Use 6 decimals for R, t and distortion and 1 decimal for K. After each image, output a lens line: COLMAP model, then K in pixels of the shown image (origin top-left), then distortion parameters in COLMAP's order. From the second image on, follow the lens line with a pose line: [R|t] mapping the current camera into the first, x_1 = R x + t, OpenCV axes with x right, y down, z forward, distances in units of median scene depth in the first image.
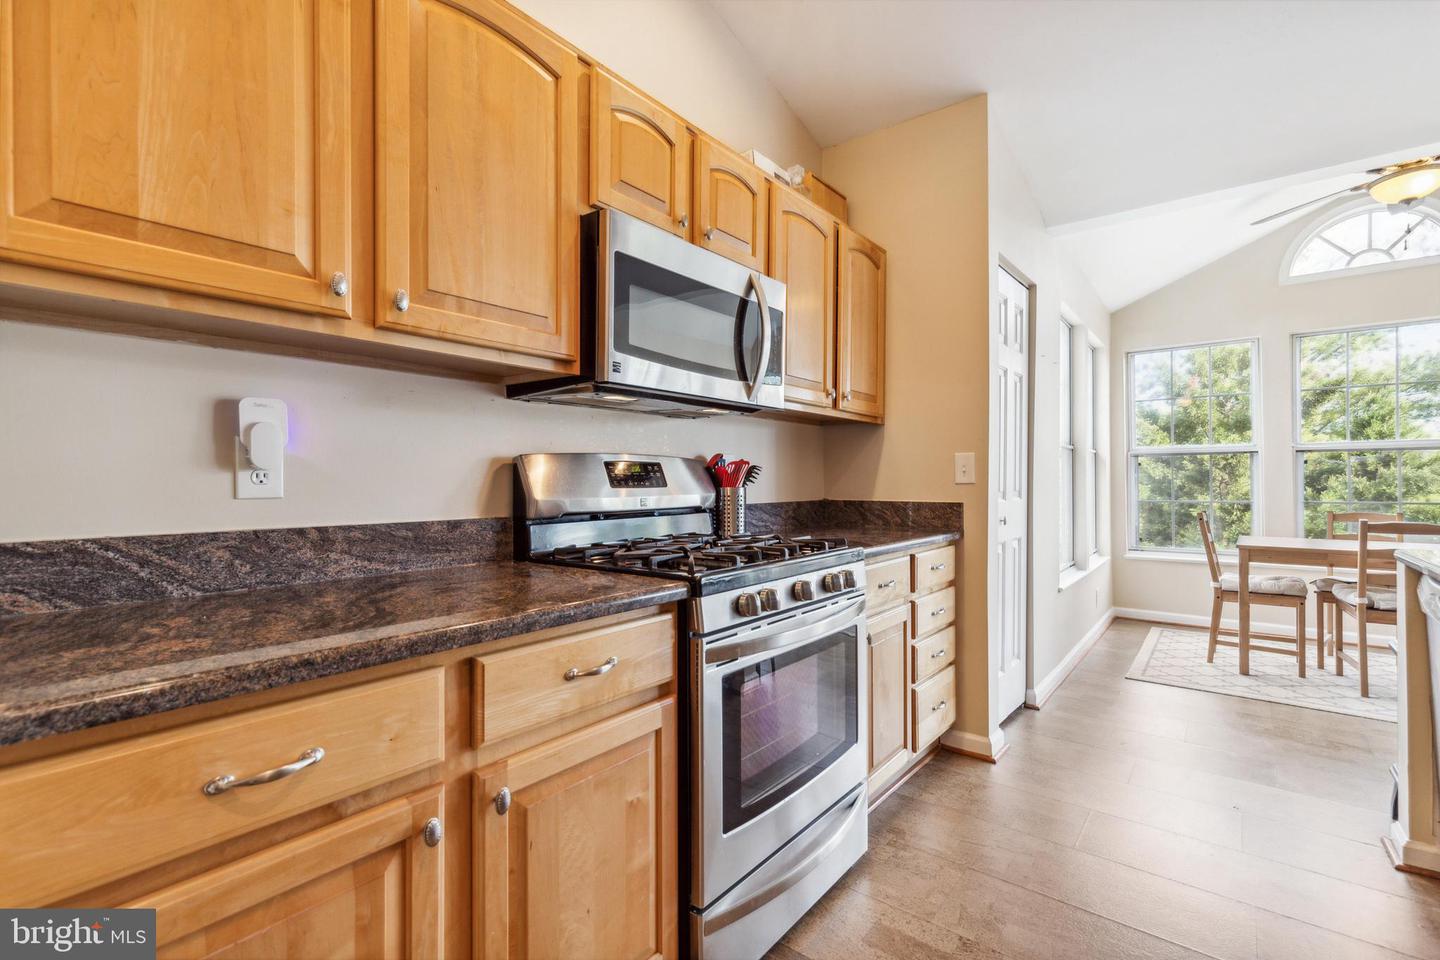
lens RADIAL K [[670.0, 0, 699.2], [0, 670.0, 478.9], [0, 0, 1]] dist [-0.000584, -0.000313]
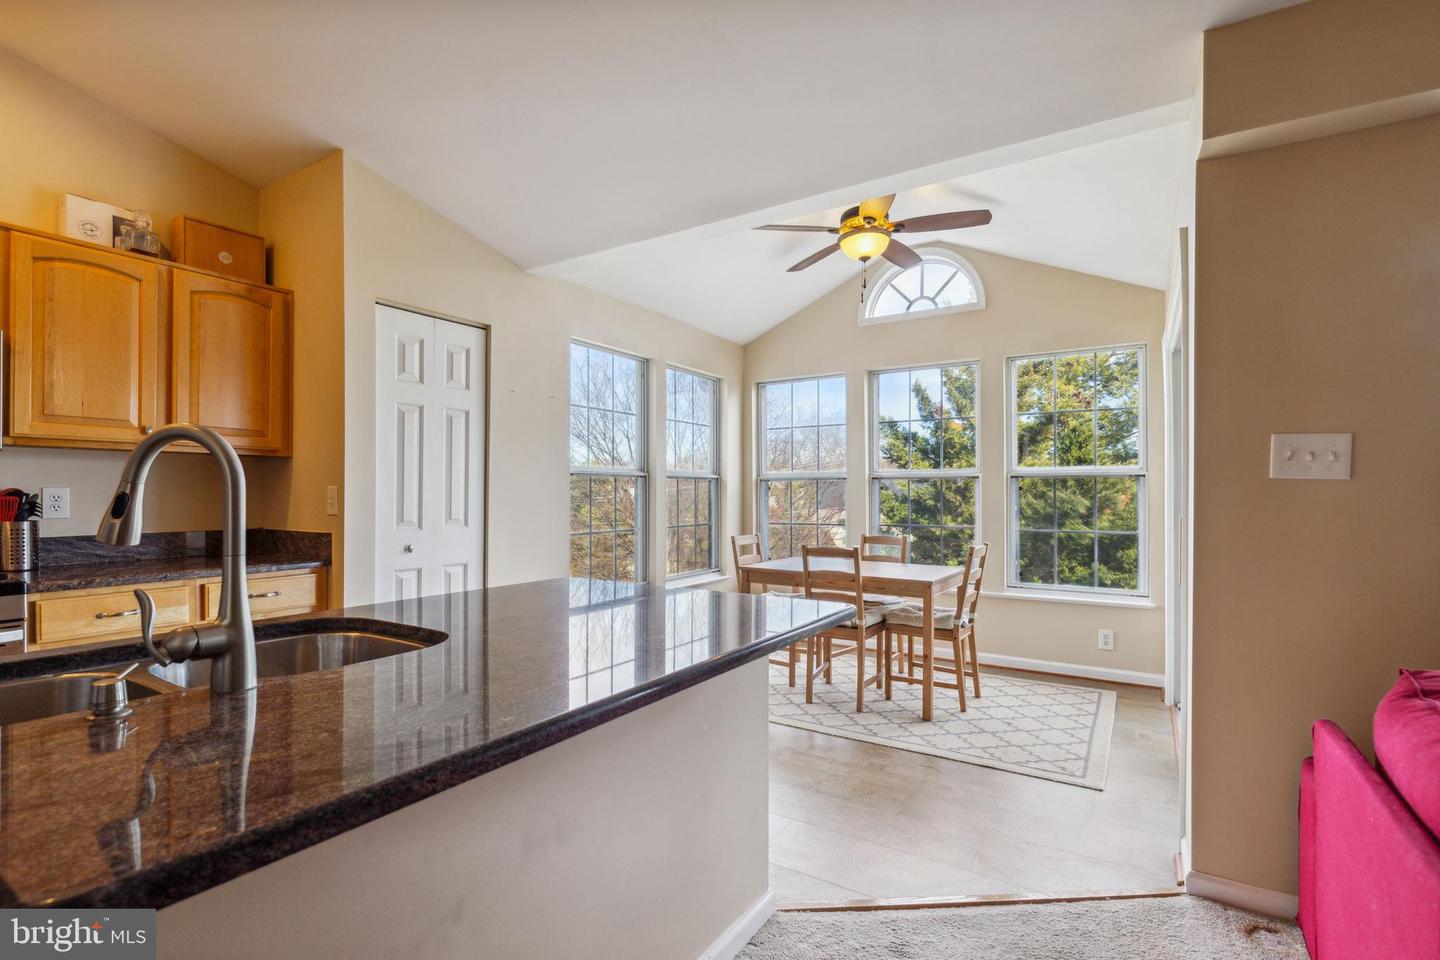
lens RADIAL K [[665.2, 0, 719.6], [0, 665.2, 491.0], [0, 0, 1]] dist [0.016752, -0.000217]
pose [[0.995793, 0.000986, 0.091629, 0.564447], [-0.000562, 0.999989, -0.004663, -0.016285], [-0.091633, 0.004592, 0.995782, -0.066904]]
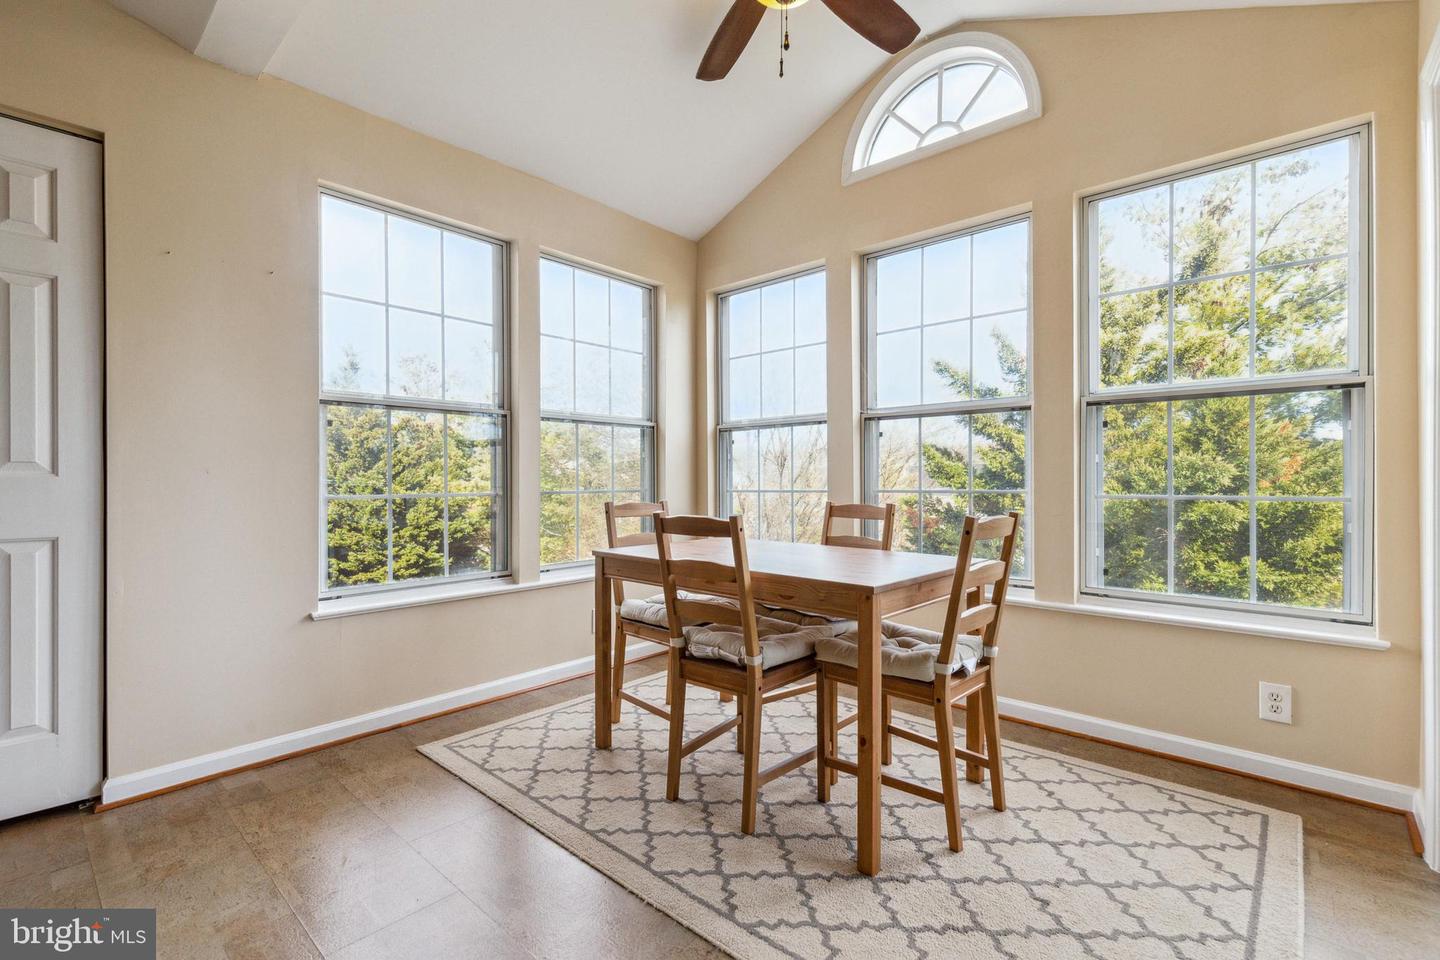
lens RADIAL K [[651.9, 0, 720.0], [0, 651.9, 480.0], [0, 0, 1]] dist [0.019303, 0.000161]
pose [[0.997699, 0.001656, -0.067778, 0.816866], [-0.001835, 0.999995, -0.002586, 0.025953], [0.067774, 0.002704, 0.997697, 0.306919]]
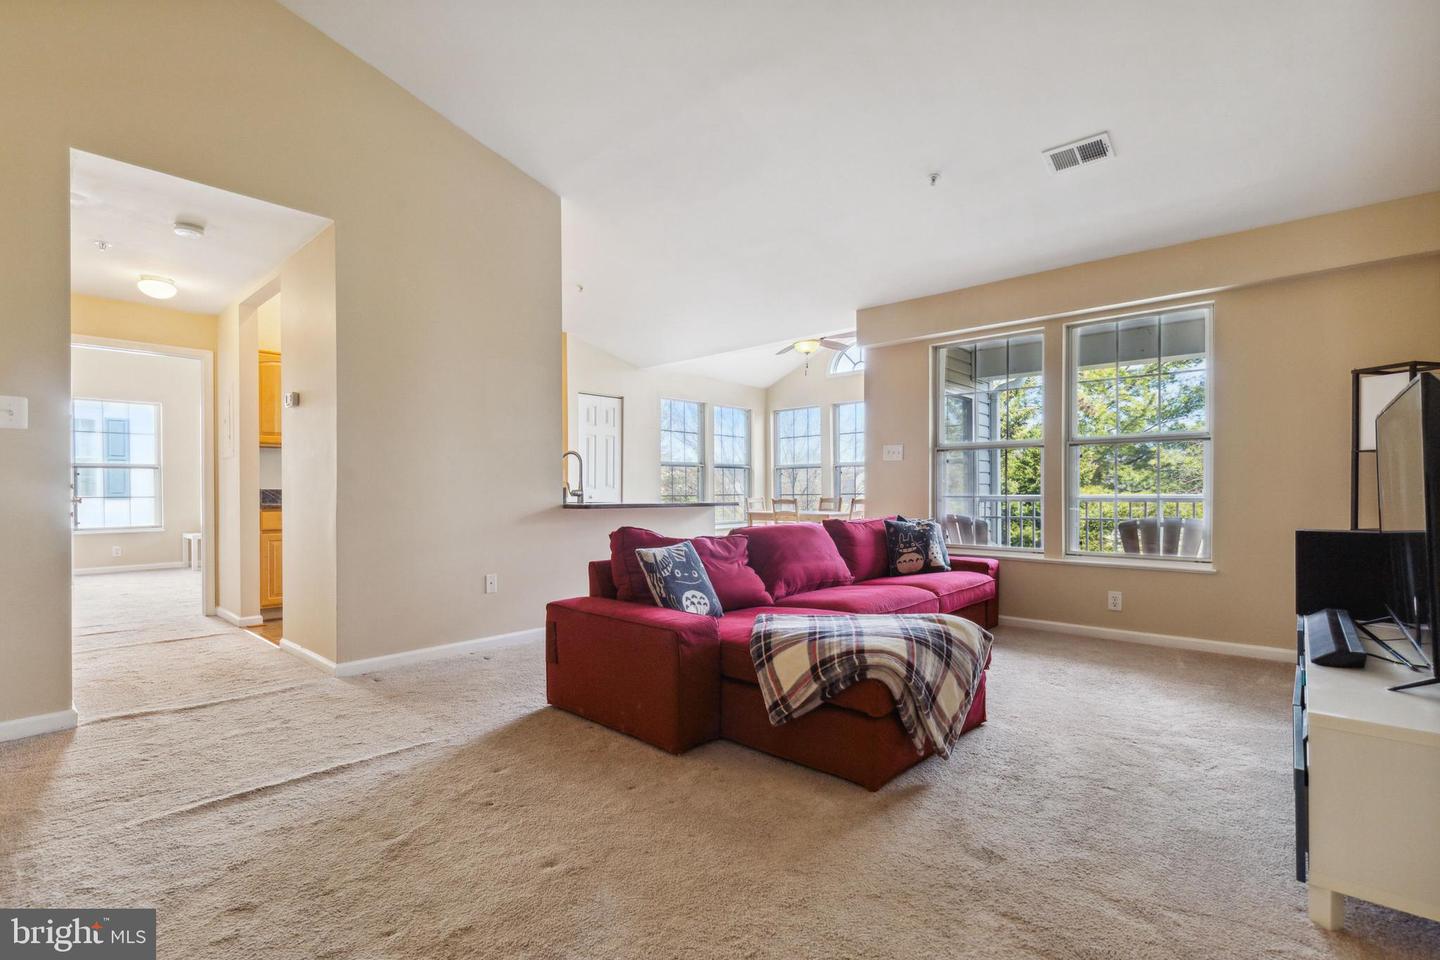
lens RADIAL K [[665.2, 0, 719.6], [0, 665.2, 491.0], [0, 0, 1]] dist [0.016752, -0.000217]
pose [[0.997152, -0.002764, -0.075362, 0.737828], [0.002496, 0.999990, -0.003649, 0.033106], [0.075371, 0.003450, 0.997150, -0.924531]]
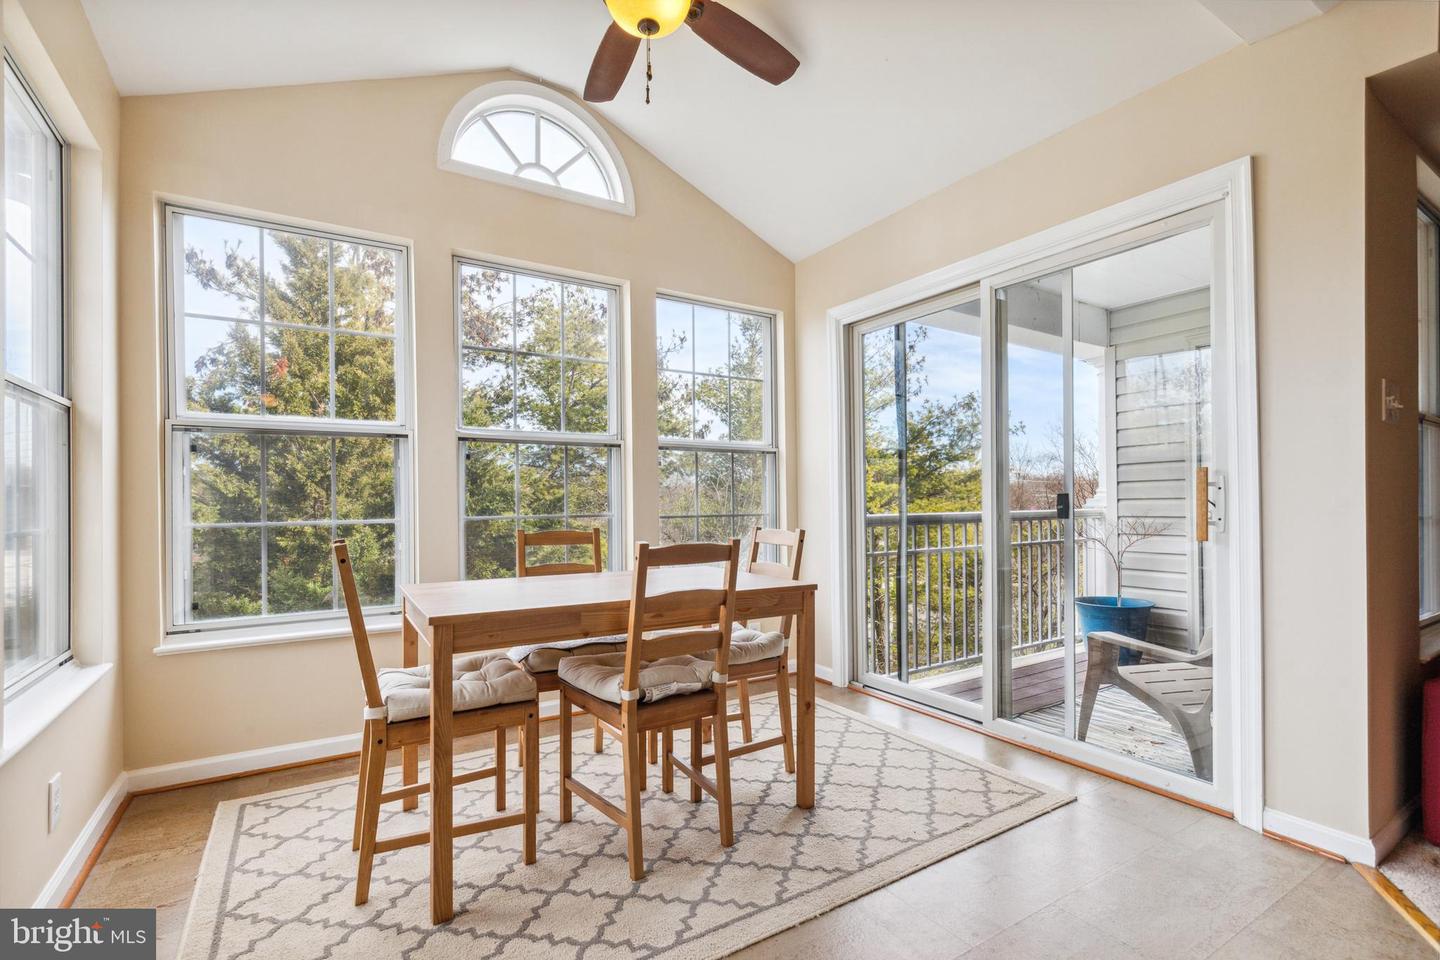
lens RADIAL K [[665.2, 0, 719.6], [0, 665.2, 491.0], [0, 0, 1]] dist [0.016752, -0.000217]
pose [[0.332619, 0.016855, 0.942911, 0.391566], [0.008756, 0.999742, -0.020960, 0.025130], [-0.943021, 0.015228, 0.332386, 0.577138]]
